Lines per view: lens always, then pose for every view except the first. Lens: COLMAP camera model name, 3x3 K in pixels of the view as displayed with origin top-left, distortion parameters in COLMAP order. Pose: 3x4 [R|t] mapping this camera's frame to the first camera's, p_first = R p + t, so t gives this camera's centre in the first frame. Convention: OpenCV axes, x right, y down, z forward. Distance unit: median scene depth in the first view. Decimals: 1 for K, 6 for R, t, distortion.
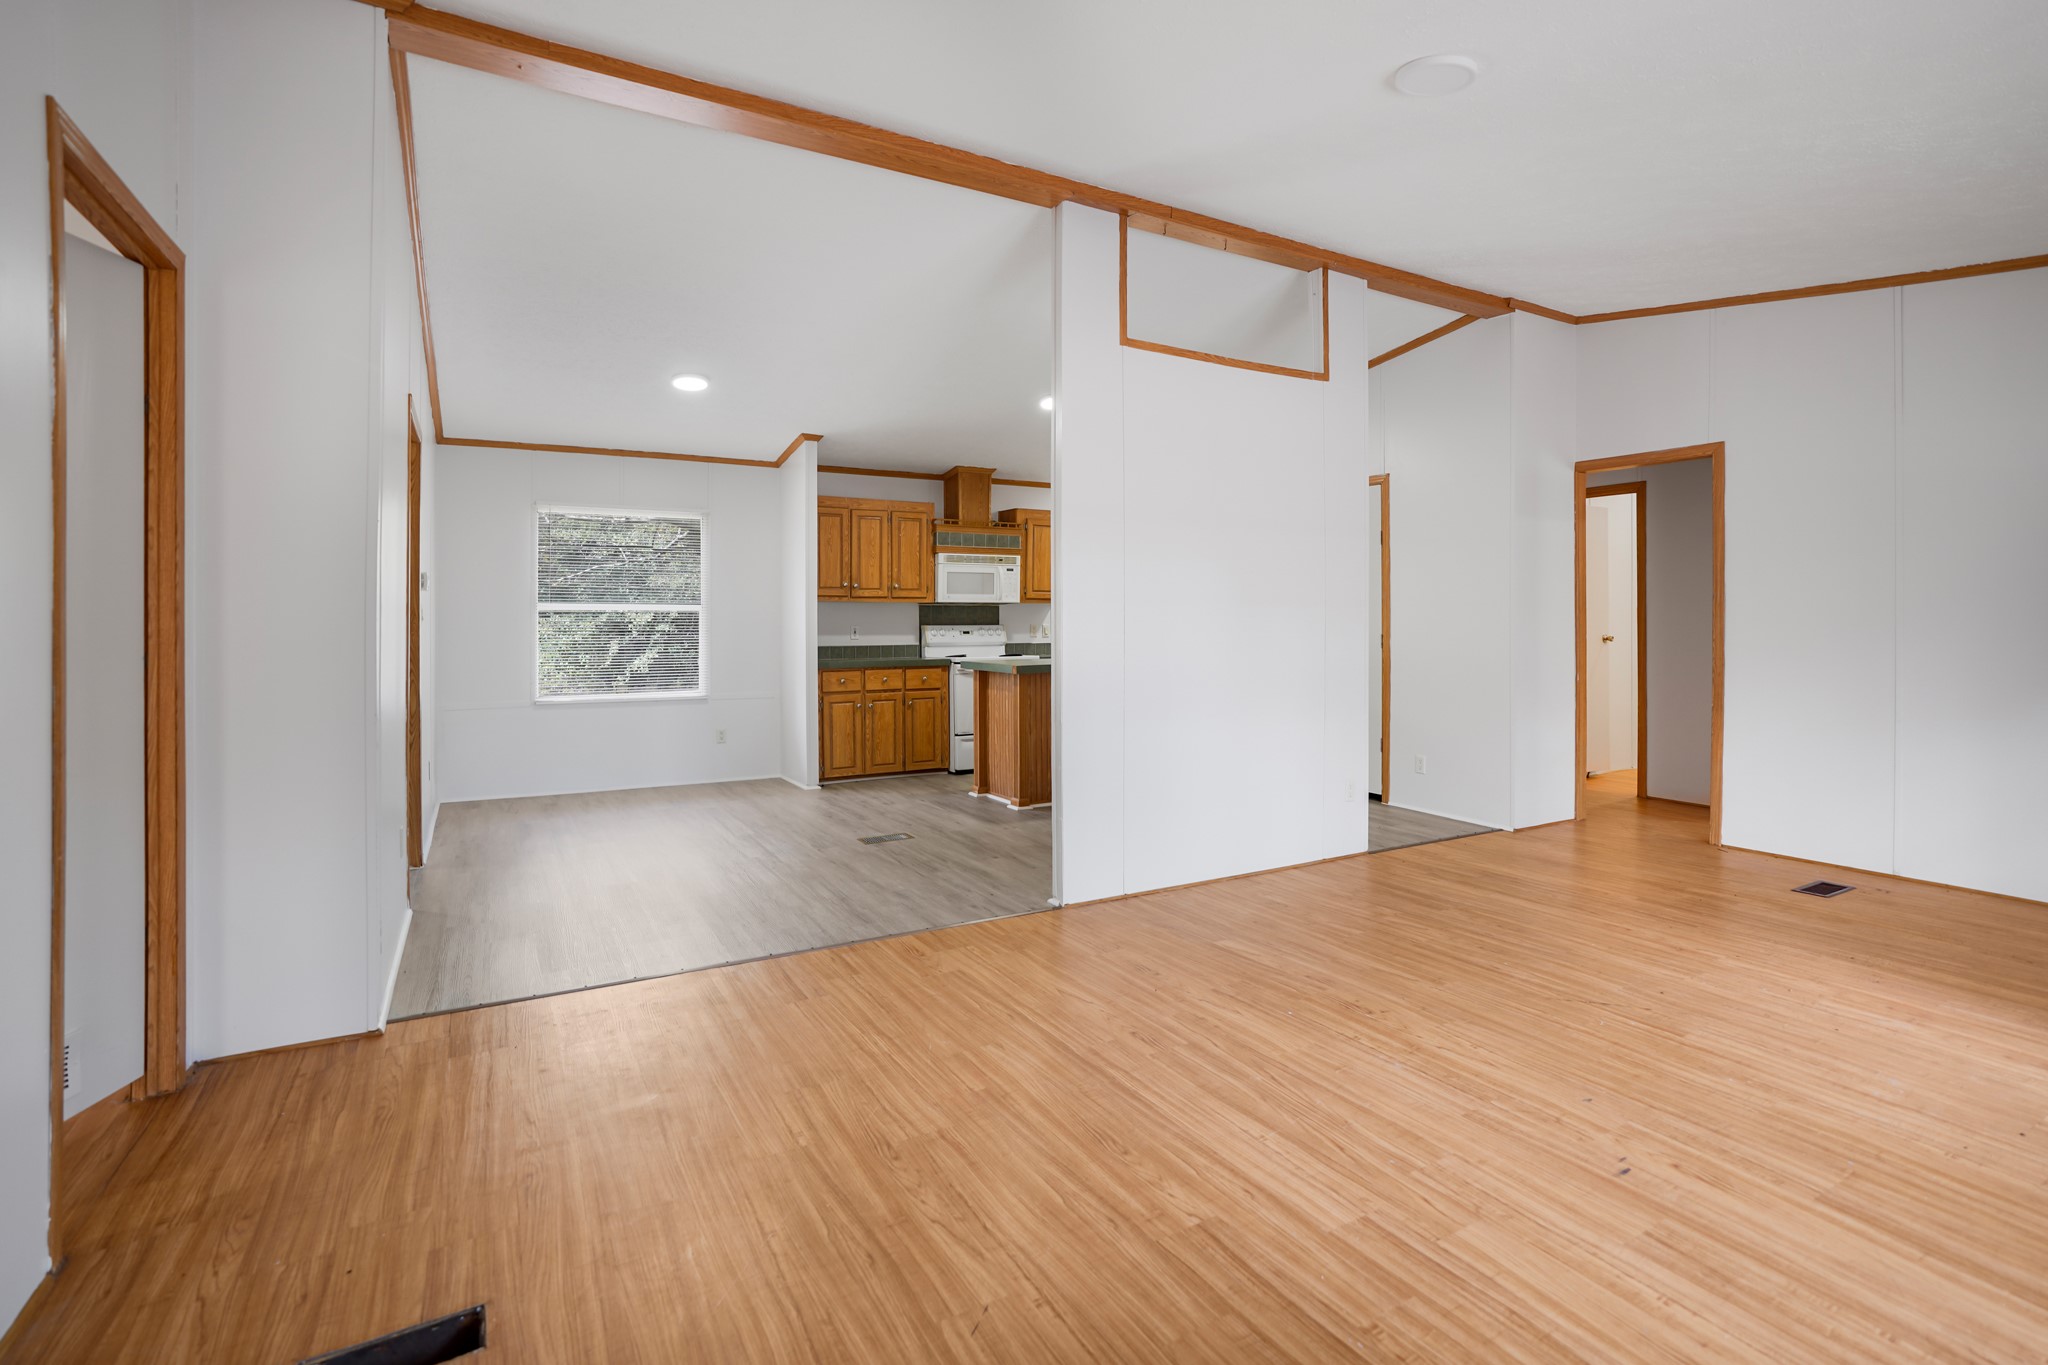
lens RADIAL K [[952.0, 0, 1022.6], [0, 952.0, 632.1], [0, 0, 1]] dist [-0.045720, 0.027411]
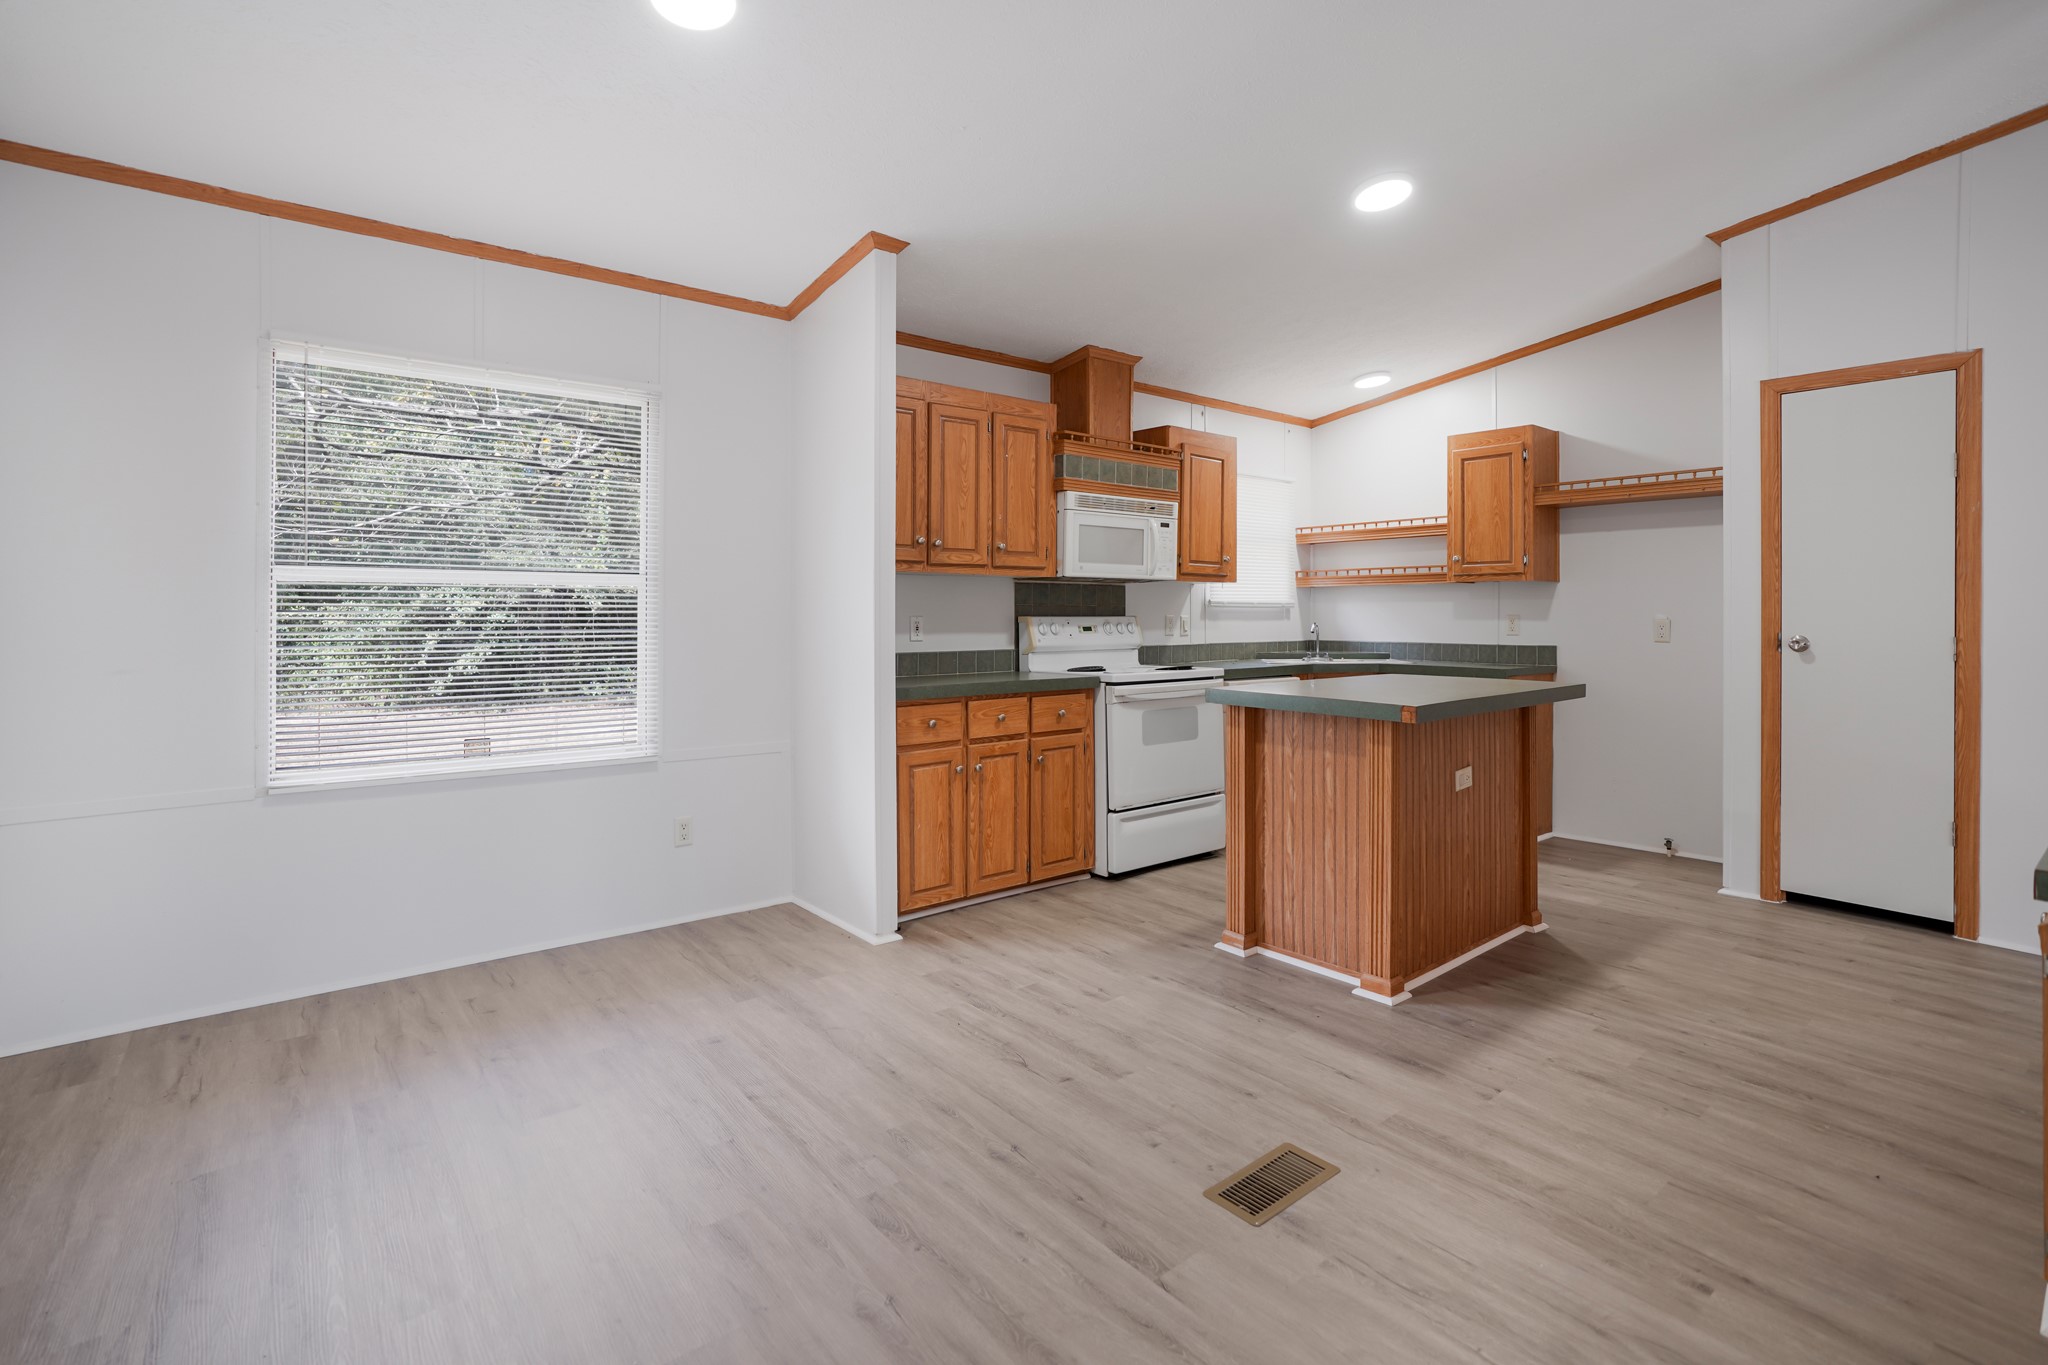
lens RADIAL K [[948.5, 0, 1025.2], [0, 948.5, 617.3], [0, 0, 1]] dist [-0.040376, 0.000081]
pose [[0.986433, 0.002969, 0.164138, -0.211949], [-0.002145, 0.999984, -0.005194, -0.003843], [-0.164150, 0.004771, 0.986424, 0.452223]]
